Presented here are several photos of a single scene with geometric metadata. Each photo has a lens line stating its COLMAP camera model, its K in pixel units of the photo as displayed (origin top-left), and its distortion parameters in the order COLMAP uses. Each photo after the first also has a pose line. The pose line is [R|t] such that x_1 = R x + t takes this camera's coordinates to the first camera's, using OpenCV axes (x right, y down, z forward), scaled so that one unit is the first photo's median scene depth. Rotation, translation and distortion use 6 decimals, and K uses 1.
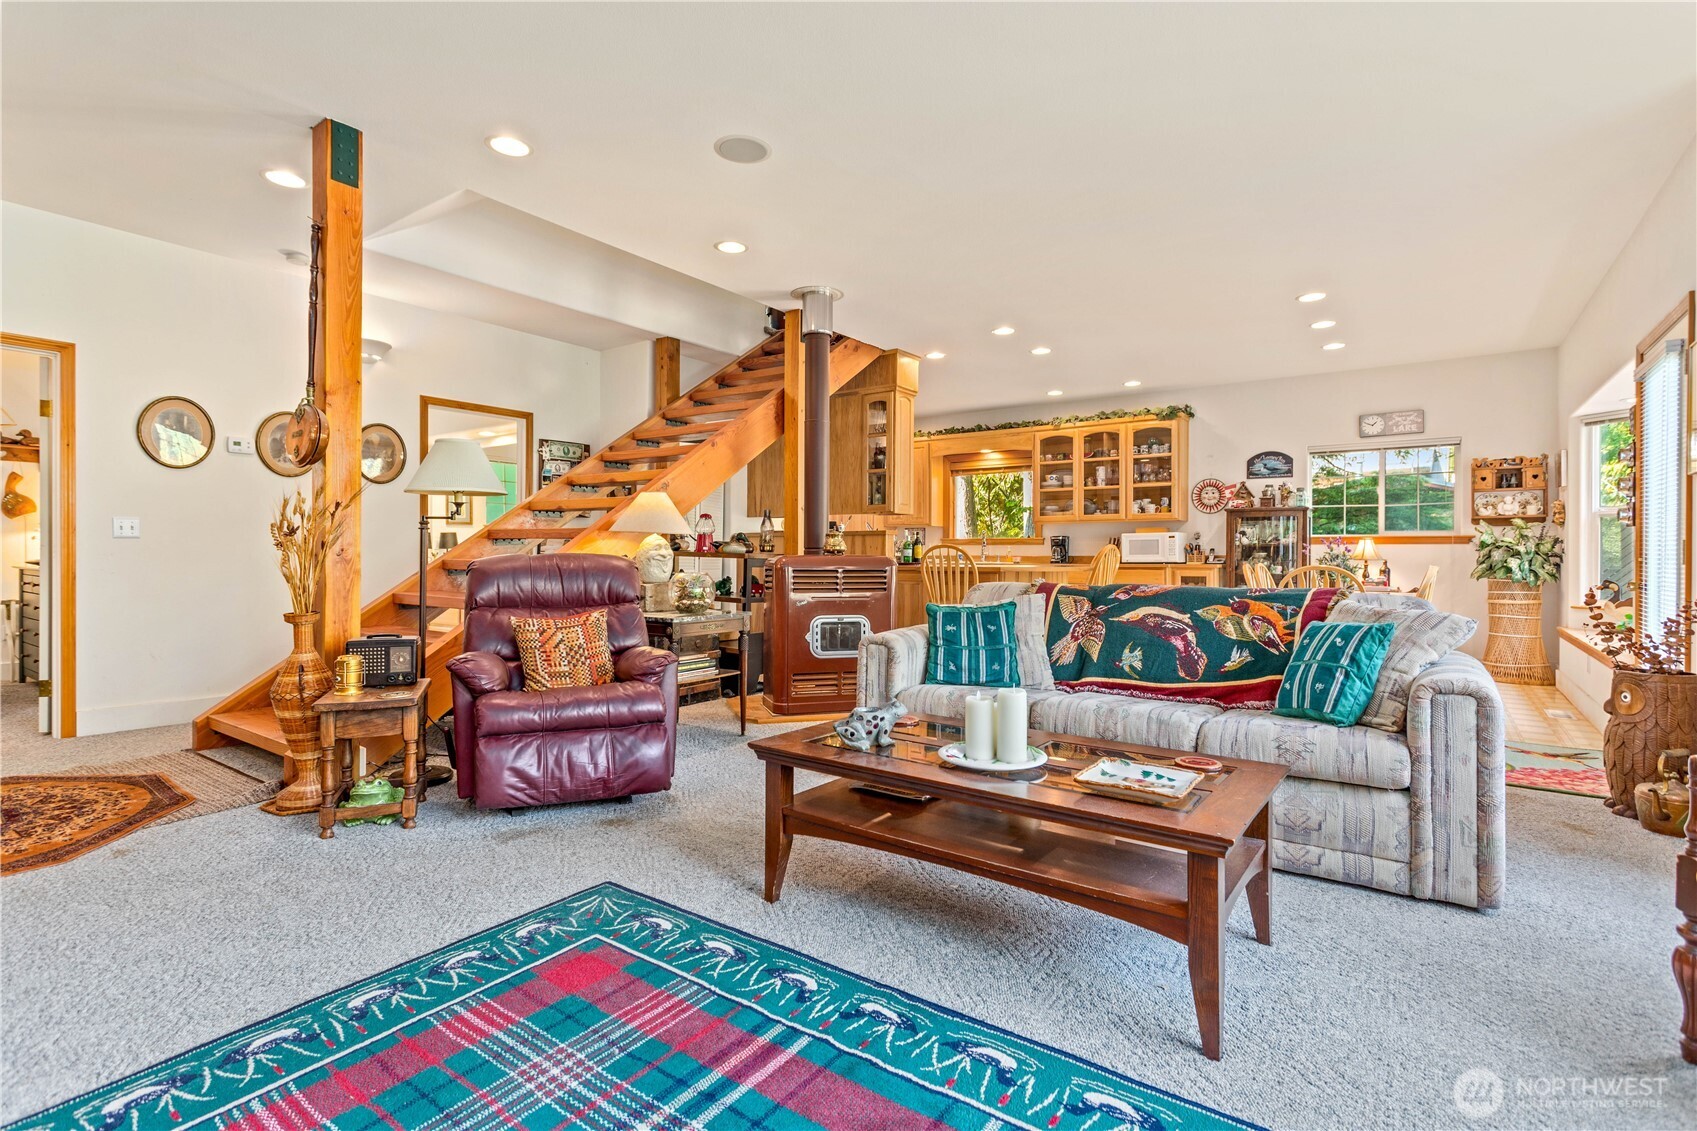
lens RADIAL K [[814.6, 0, 848.5], [0, 814.6, 565.5], [0, 0, 1]] dist [-0.065322, 0.032789]
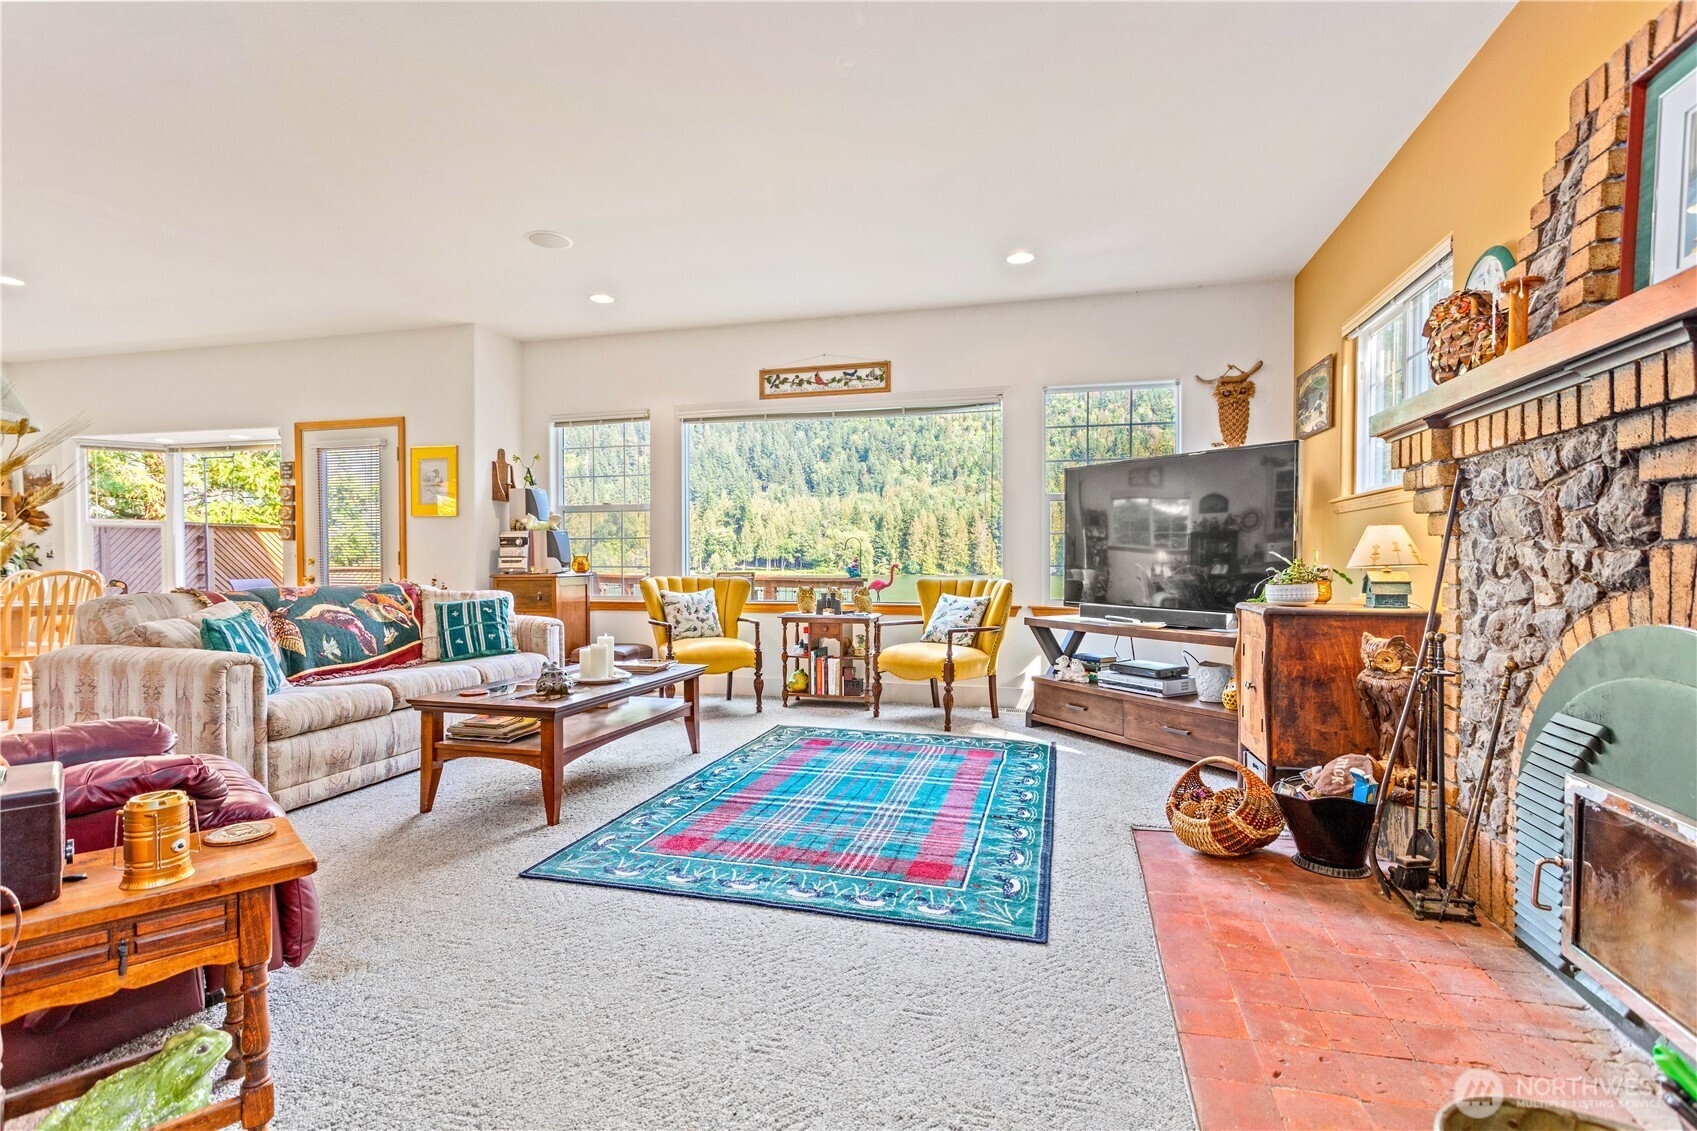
lens RADIAL K [[814.6, 0, 848.5], [0, 814.6, 565.5], [0, 0, 1]] dist [-0.065322, 0.032789]
pose [[-0.355540, -0.016932, 0.934508, -1.517416], [0.012663, 0.999657, 0.022931, -0.037620], [-0.934575, 0.019987, -0.355204, 1.013124]]
